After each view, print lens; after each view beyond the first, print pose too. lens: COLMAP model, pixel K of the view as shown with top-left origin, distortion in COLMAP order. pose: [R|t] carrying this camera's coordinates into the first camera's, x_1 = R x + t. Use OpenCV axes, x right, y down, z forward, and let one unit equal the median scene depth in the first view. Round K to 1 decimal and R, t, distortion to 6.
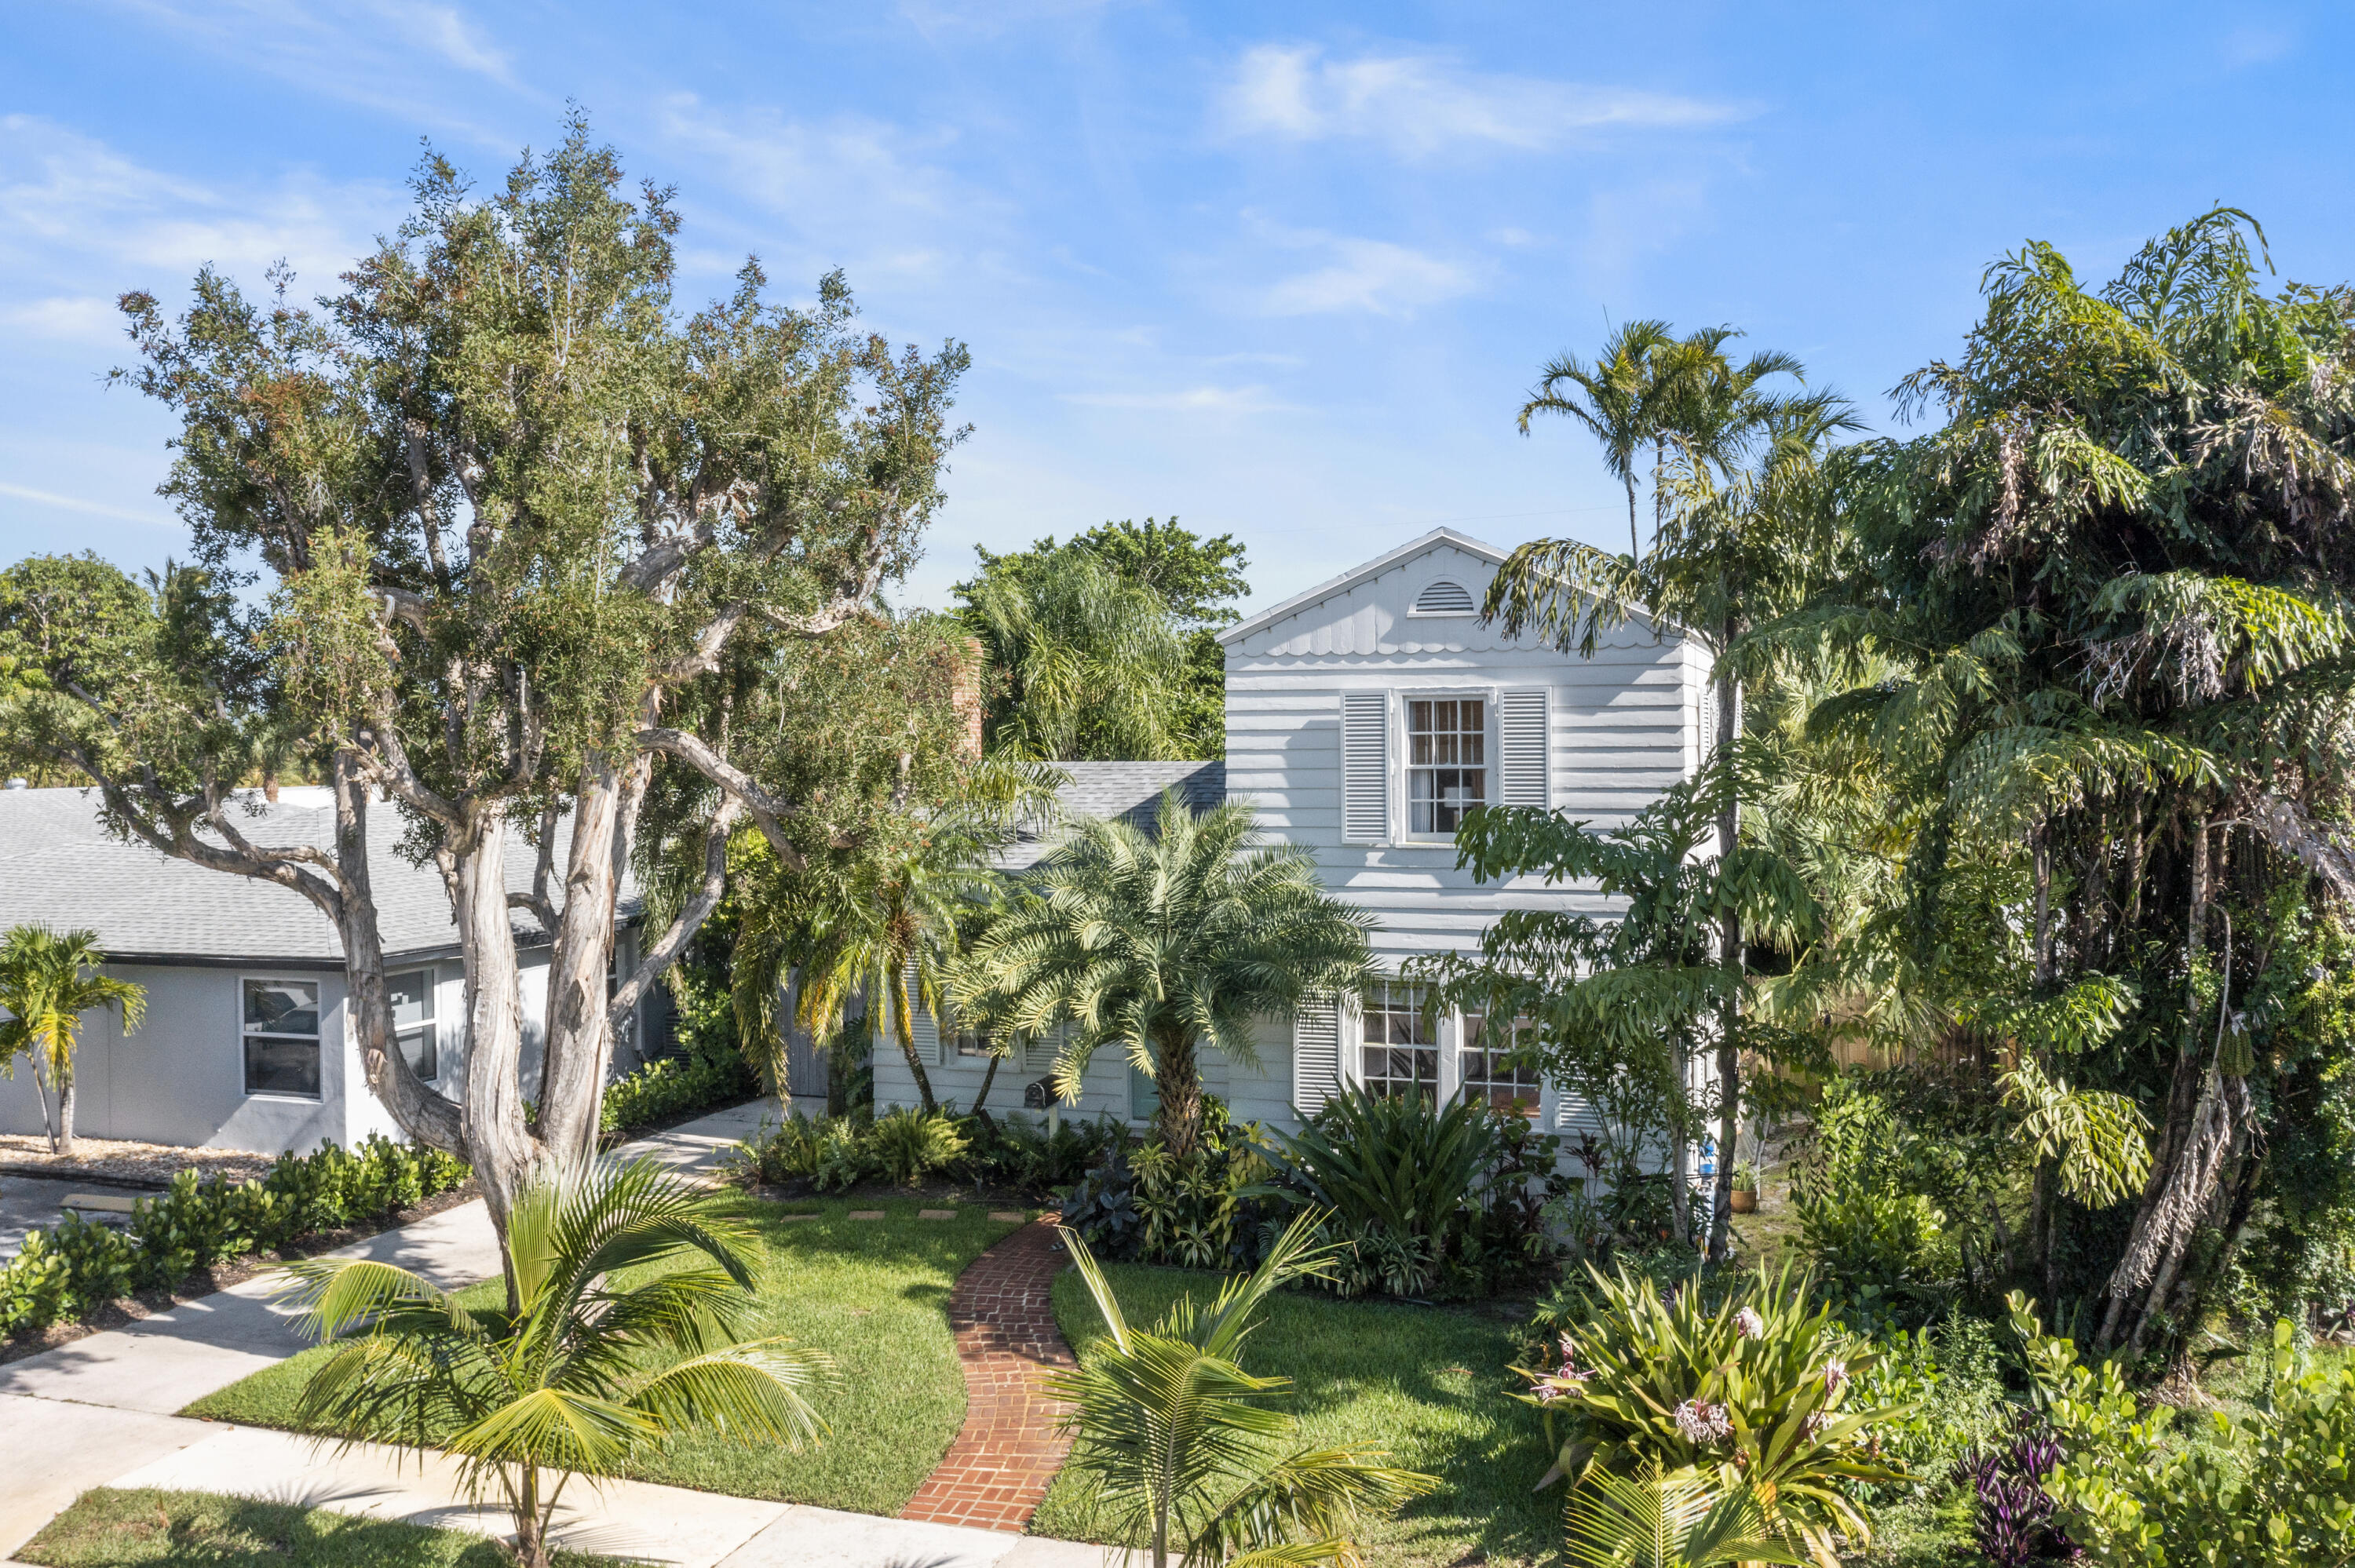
lens RADIAL K [[1824.2, 0, 1170.7], [0, 1824.2, 778.9], [0, 0, 1]] dist [-0.014028, -0.018163]
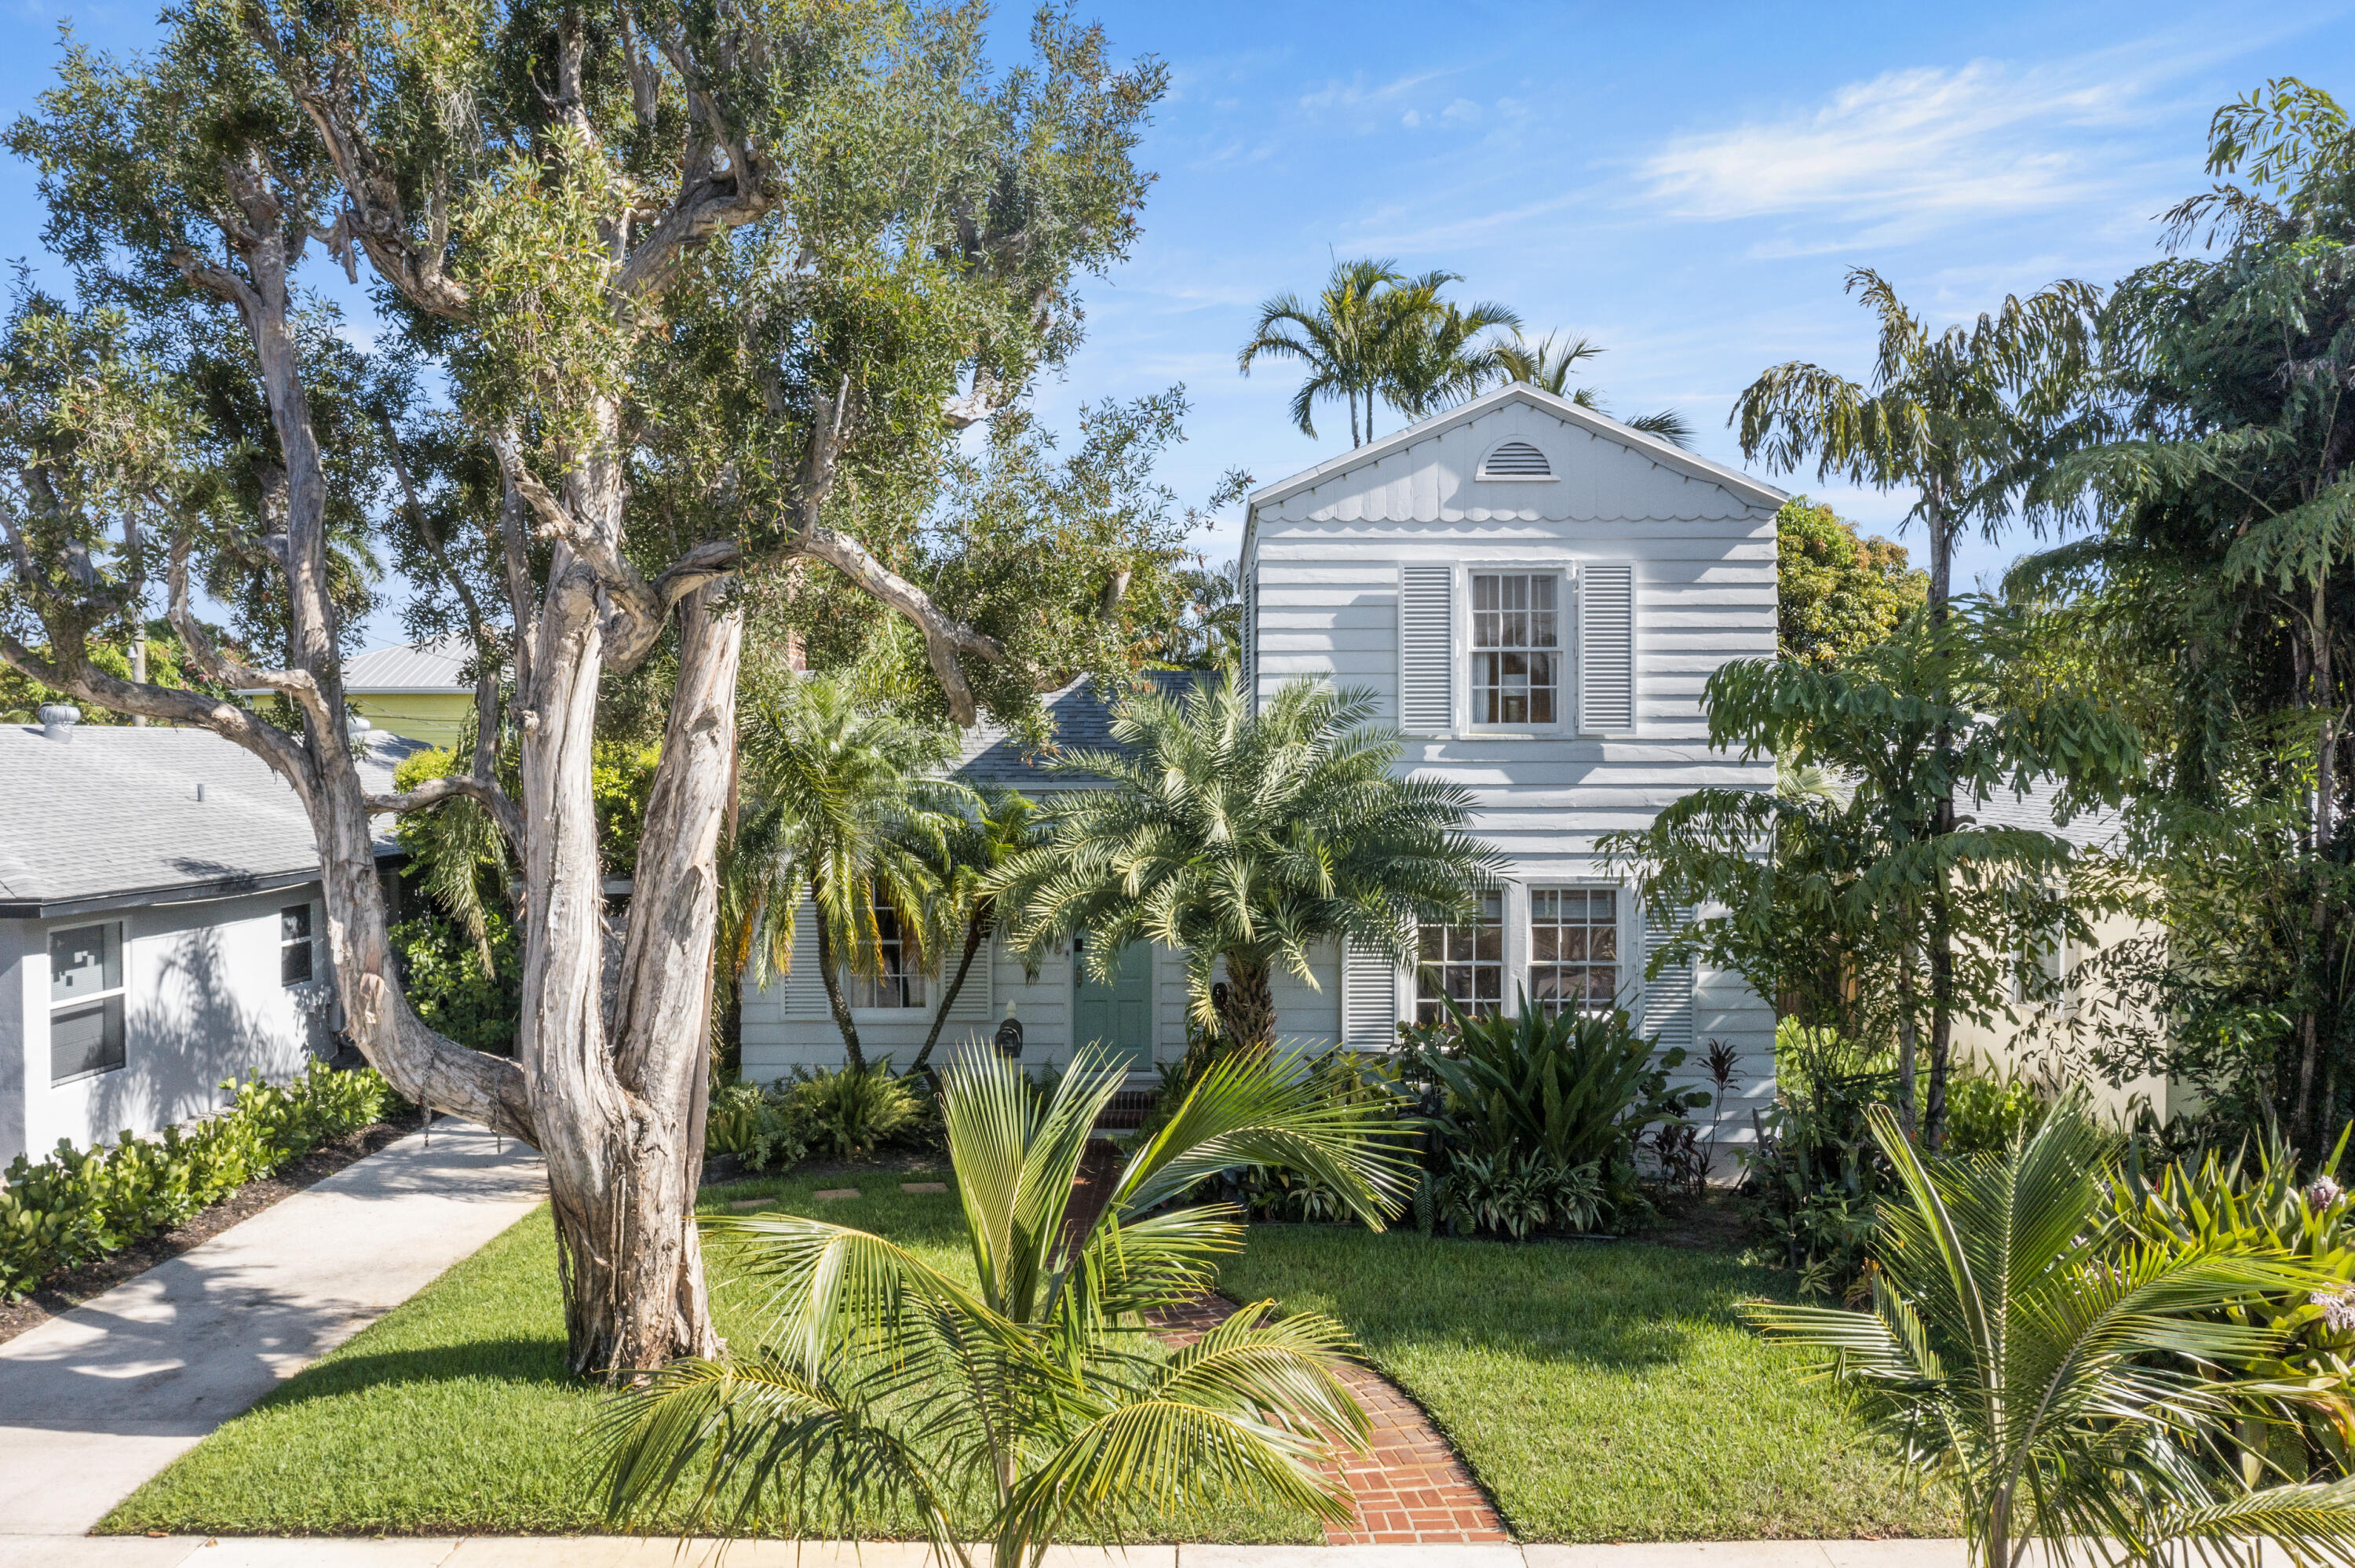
lens RADIAL K [[1824.2, 0, 1181.1], [0, 1824.2, 790.8], [0, 0, 1]] dist [-0.014028, -0.018163]
pose [[0.953738, 0.000250, 0.300640, -0.274212], [-0.002273, 0.999977, 0.006381, 0.057441], [-0.300631, -0.006769, 0.953716, 0.192605]]
